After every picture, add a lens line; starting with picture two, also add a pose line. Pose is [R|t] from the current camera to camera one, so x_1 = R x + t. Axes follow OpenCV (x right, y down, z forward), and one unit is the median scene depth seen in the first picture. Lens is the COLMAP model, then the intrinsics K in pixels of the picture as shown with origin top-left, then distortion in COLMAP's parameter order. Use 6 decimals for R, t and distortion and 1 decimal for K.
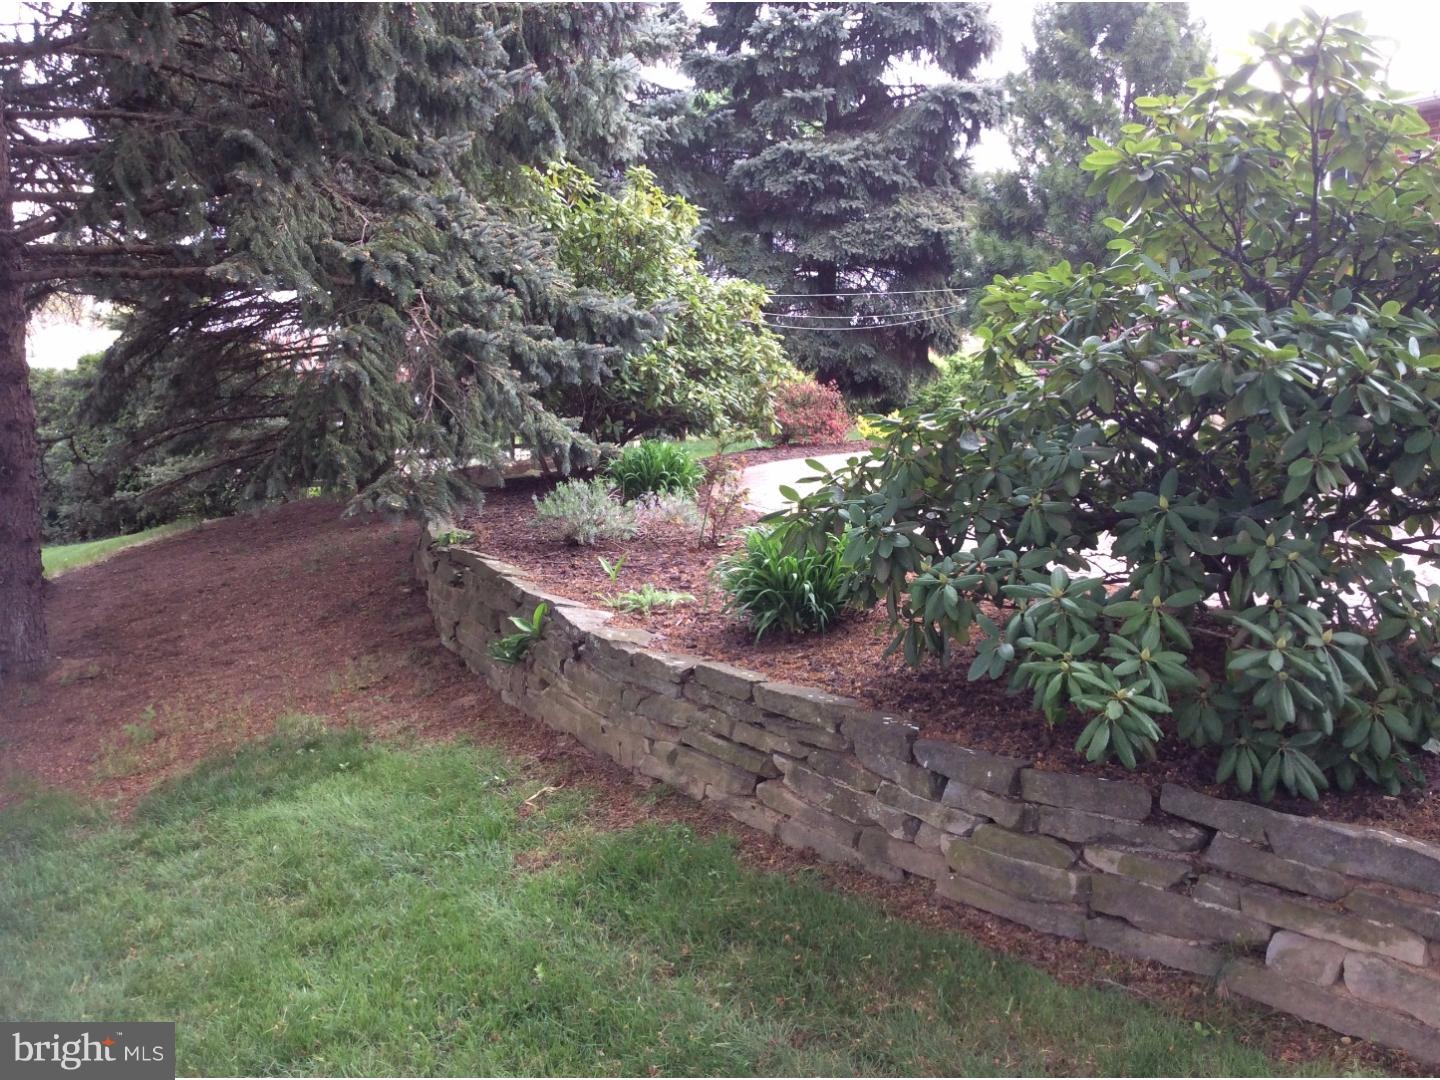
lens RADIAL K [[1312.7, 0, 722.0], [0, 1312.7, 543.4], [0, 0, 1]] dist [0.046006, 0.000000]
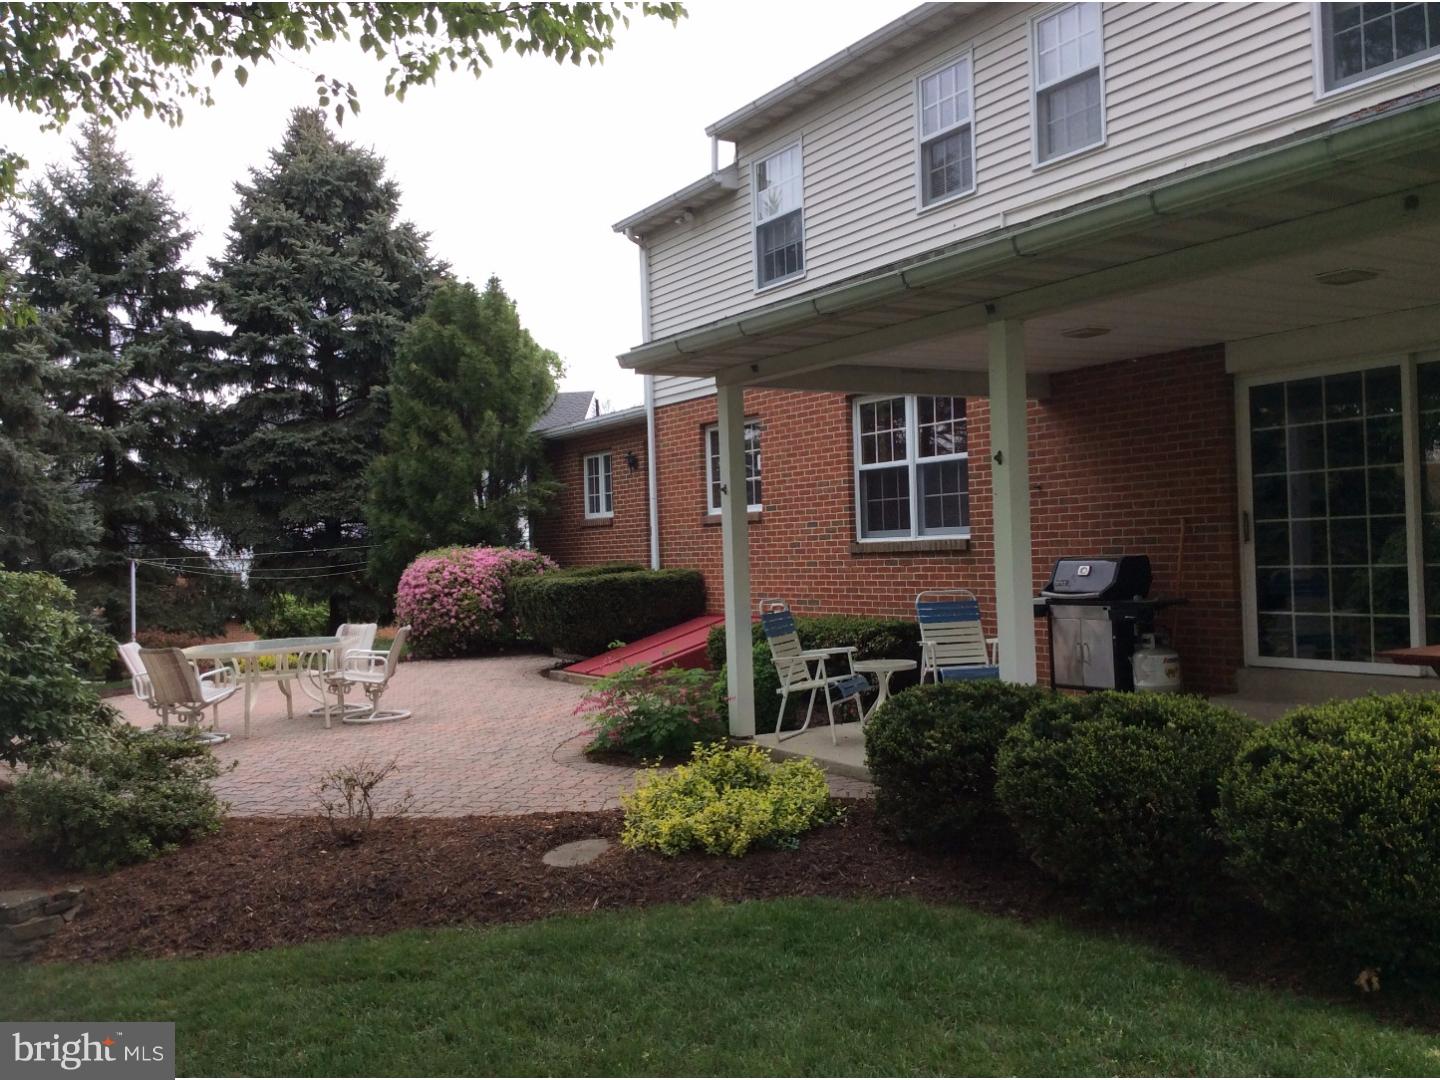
lens RADIAL K [[1312.7, 0, 724.9], [0, 1312.7, 536.8], [0, 0, 1]] dist [0.046006, 0.000000]
pose [[0.990030, -0.037829, 0.135684, 0.309918], [0.057580, 0.987793, -0.144738, 0.003613], [-0.128552, 0.151107, 0.980123, -0.281753]]
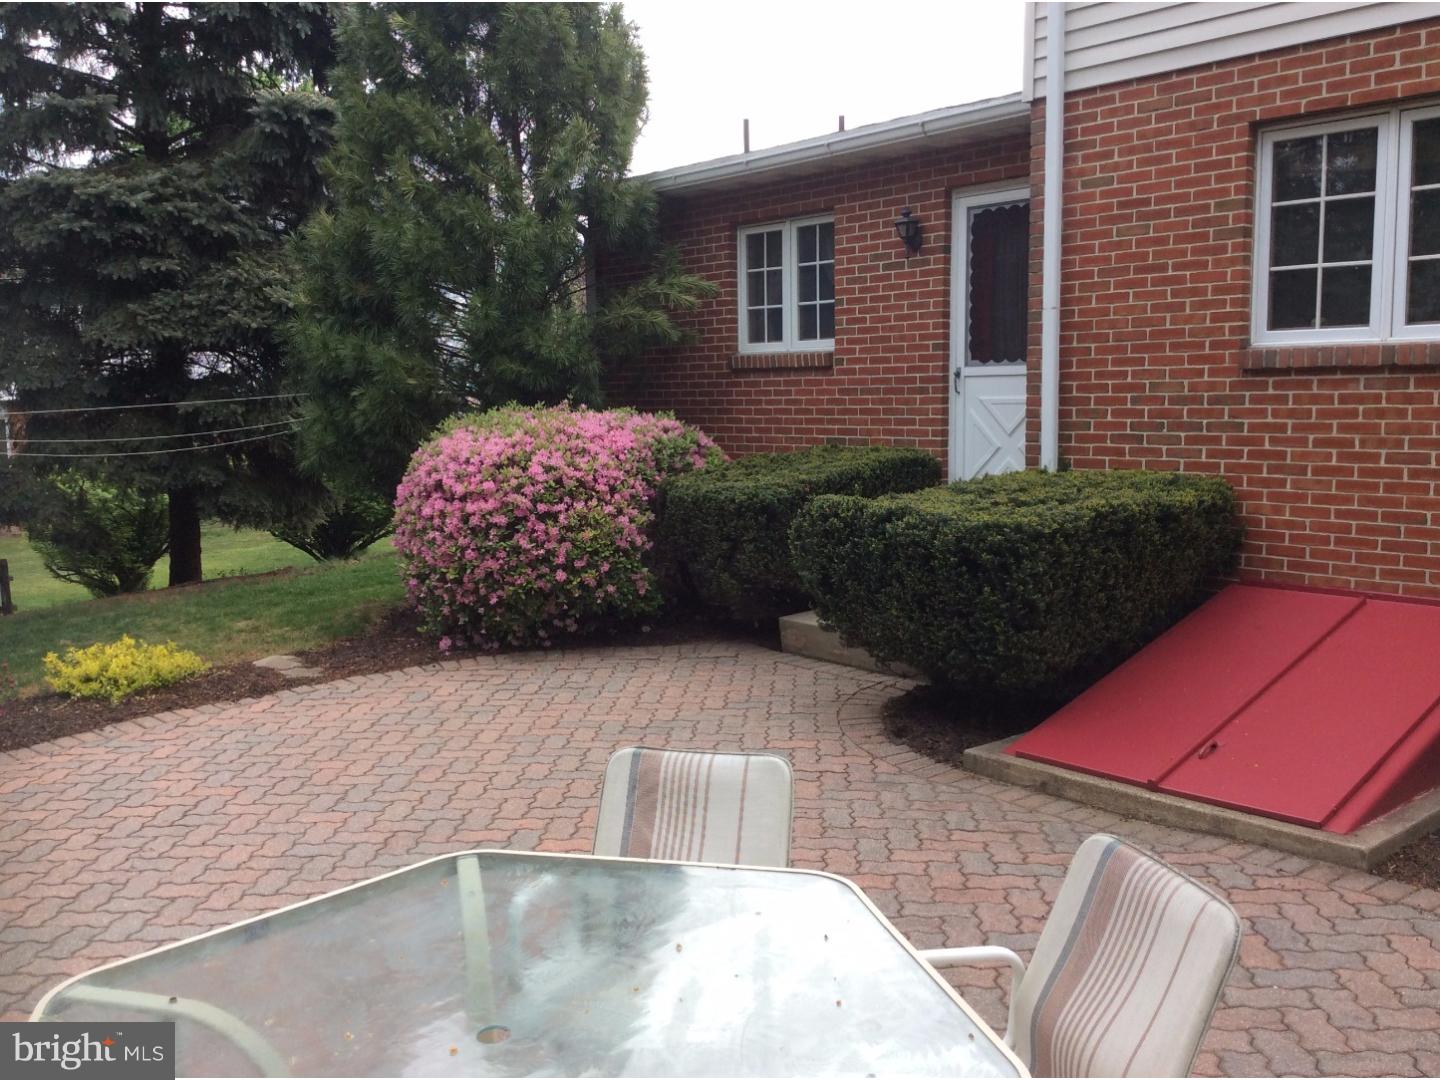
lens RADIAL K [[1312.7, 0, 710.1], [0, 1312.7, 544.9], [0, 0, 1]] dist [0.046006, 0.000000]
pose [[0.954945, -0.057306, 0.291199, 0.162083], [0.062981, 0.997963, -0.010144, -0.089462], [-0.290025, 0.028026, 0.956609, 0.270451]]
